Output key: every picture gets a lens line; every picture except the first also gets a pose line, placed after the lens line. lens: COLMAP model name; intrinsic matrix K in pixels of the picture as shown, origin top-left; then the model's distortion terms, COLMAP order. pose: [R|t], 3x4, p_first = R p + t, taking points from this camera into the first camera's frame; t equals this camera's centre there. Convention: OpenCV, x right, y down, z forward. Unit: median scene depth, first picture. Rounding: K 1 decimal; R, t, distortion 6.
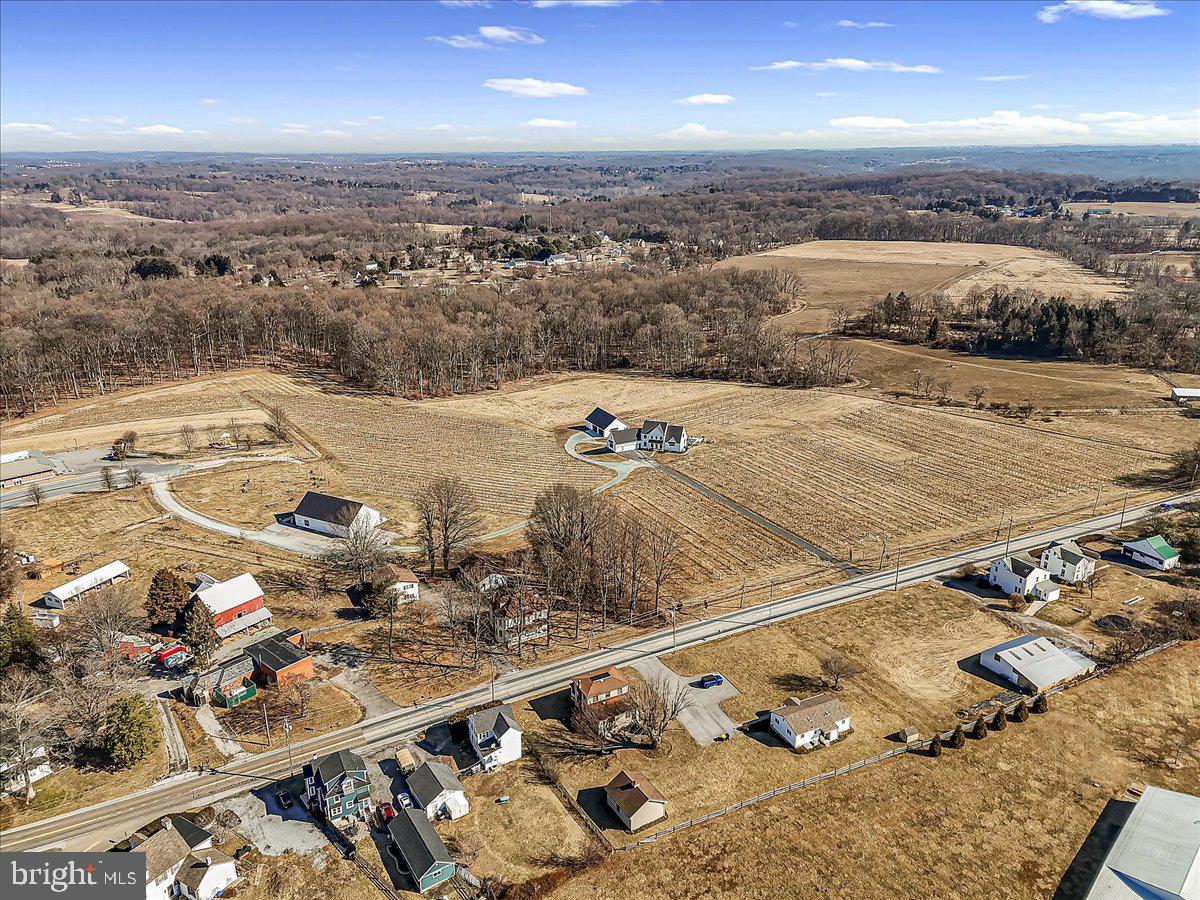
lens RADIAL K [[868.3, 0, 600.0], [0, 868.3, 450.0], [0, 0, 1]] dist [0.090490, -0.079214]
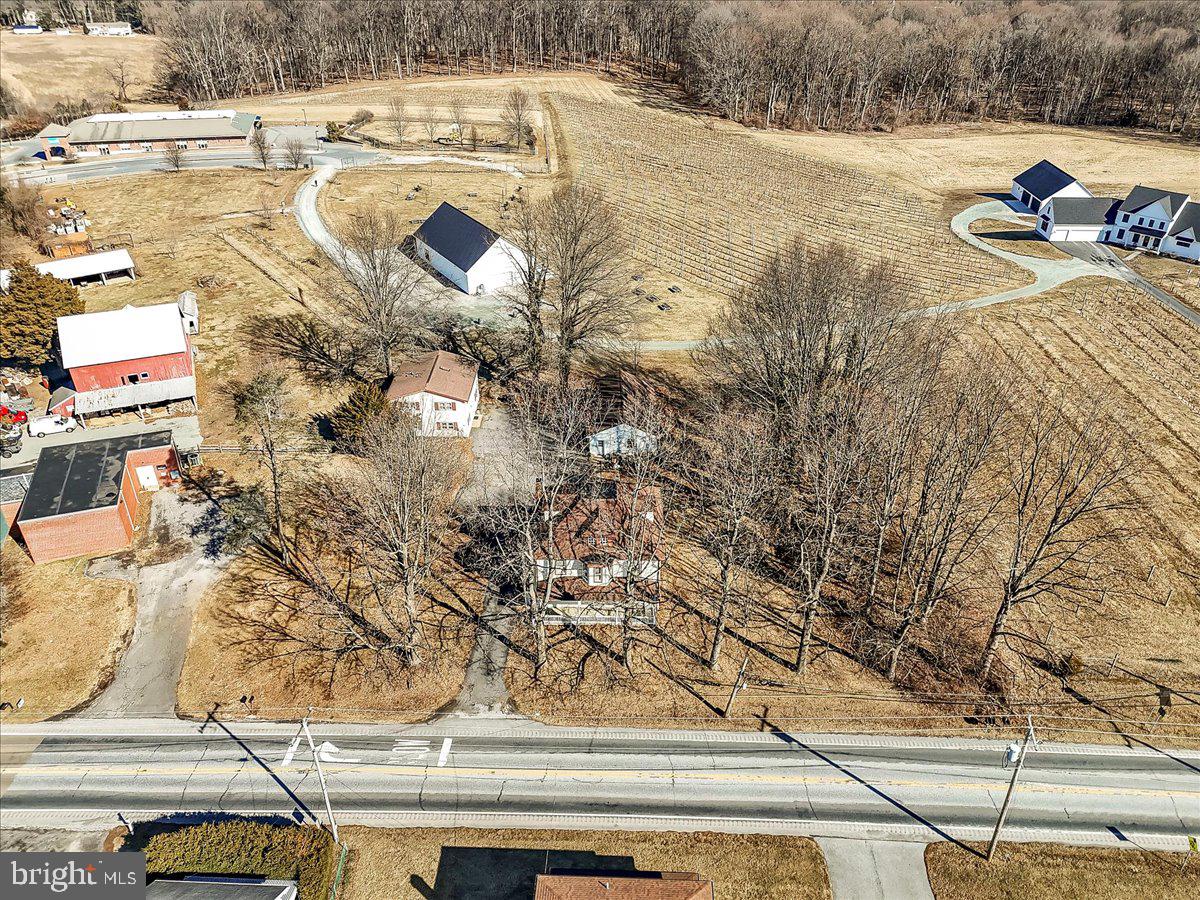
lens RADIAL K [[875.2, 0, 600.0], [0, 875.2, 450.0], [0, 0, 1]] dist [0.066837, -0.039920]
pose [[0.874059, 0.263403, -0.408215, 0.032871], [-0.166392, 0.951750, 0.257848, 0.028496], [0.456437, -0.157451, 0.875714, 0.401800]]
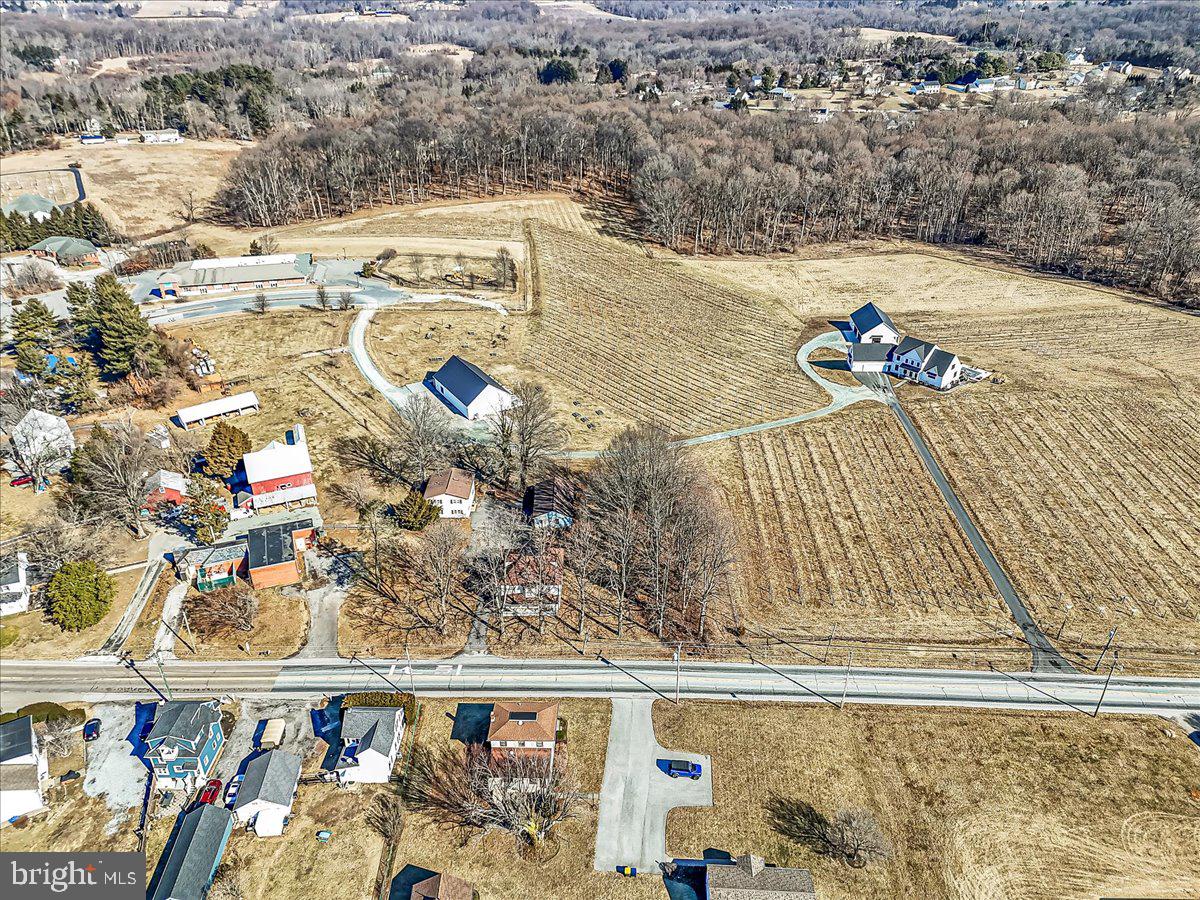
lens RADIAL K [[868.3, 0, 600.0], [0, 868.3, 450.0], [0, 0, 1]] dist [0.090490, -0.079214]
pose [[0.876802, 0.244208, -0.414222, 0.159123], [-0.159256, 0.960299, 0.229048, -0.071379], [0.453712, -0.134863, 0.880884, 0.204766]]
